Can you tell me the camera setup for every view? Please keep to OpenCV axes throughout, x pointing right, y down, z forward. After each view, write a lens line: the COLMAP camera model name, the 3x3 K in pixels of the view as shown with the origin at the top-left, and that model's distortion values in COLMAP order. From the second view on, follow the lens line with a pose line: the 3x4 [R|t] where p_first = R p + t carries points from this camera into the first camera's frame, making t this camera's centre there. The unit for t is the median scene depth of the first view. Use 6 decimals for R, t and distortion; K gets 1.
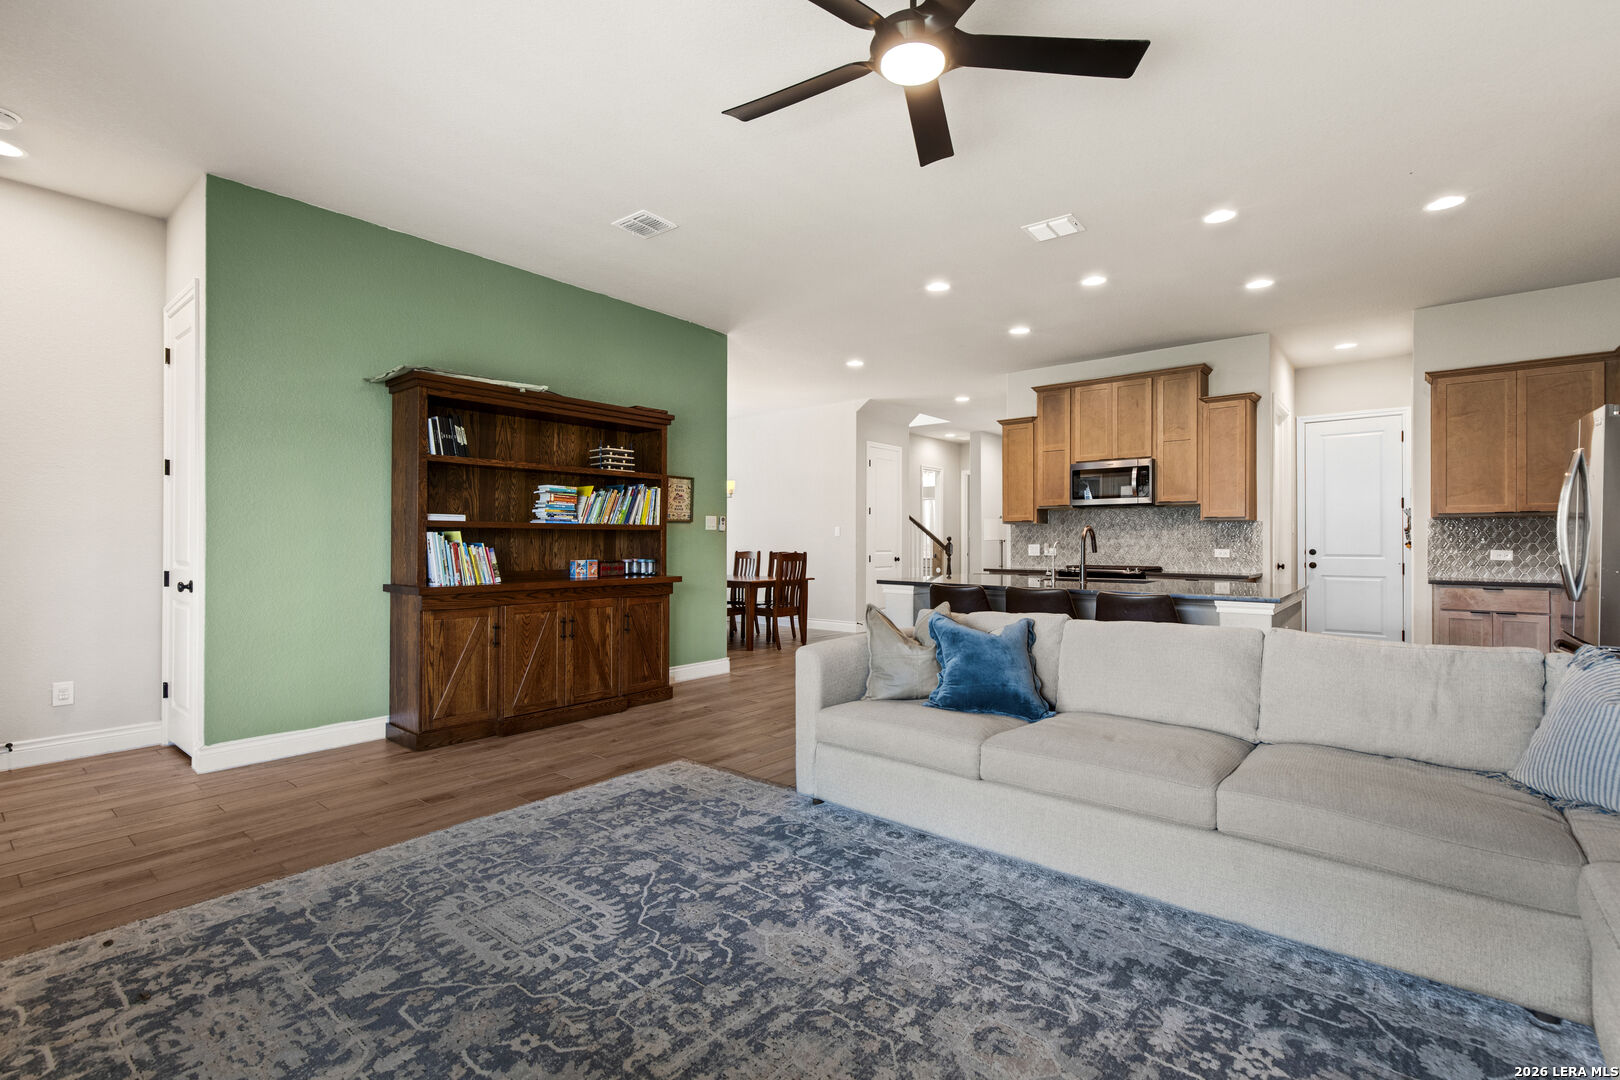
lens RADIAL K [[730.1, 0, 826.8], [0, 730.1, 541.4], [0, 0, 1]] dist [0.001093, 0.000014]
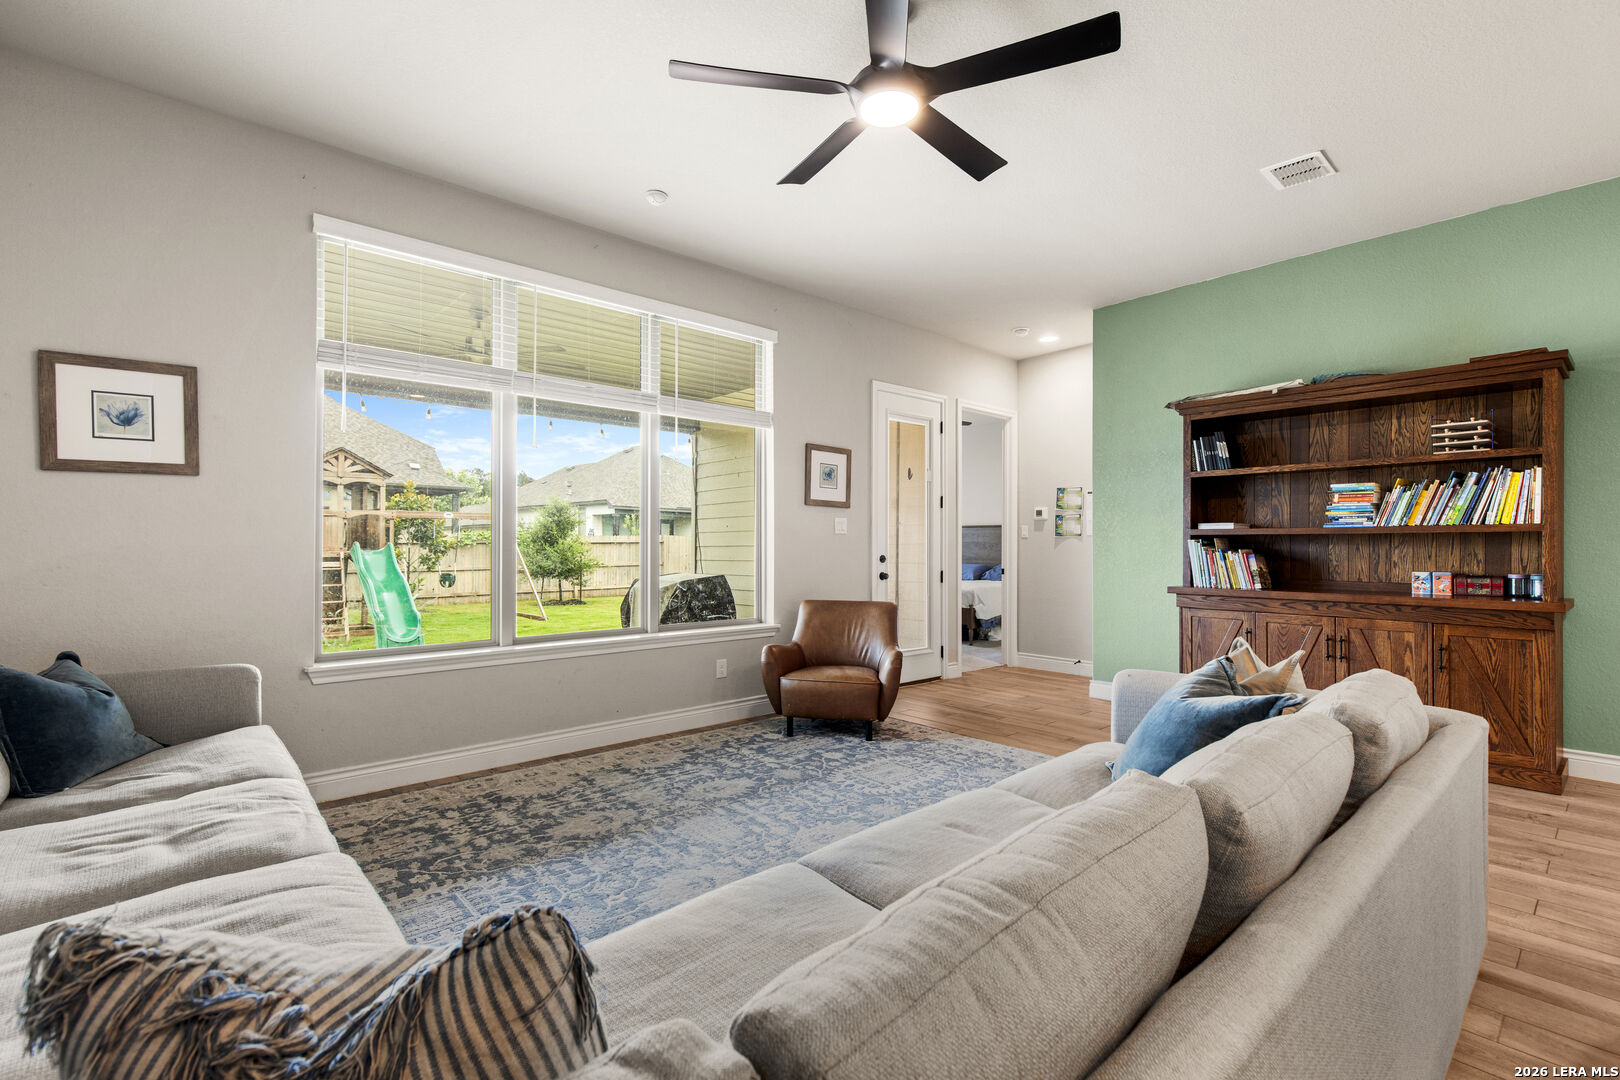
lens RADIAL K [[730.1, 0, 825.9], [0, 730.1, 543.9], [0, 0, 1]] dist [0.001093, 0.000014]
pose [[-0.157951, -0.006160, -0.987428, 0.633766], [-0.003241, 0.999978, -0.005720, 0.002216], [0.987442, 0.002297, -0.157968, 0.568519]]
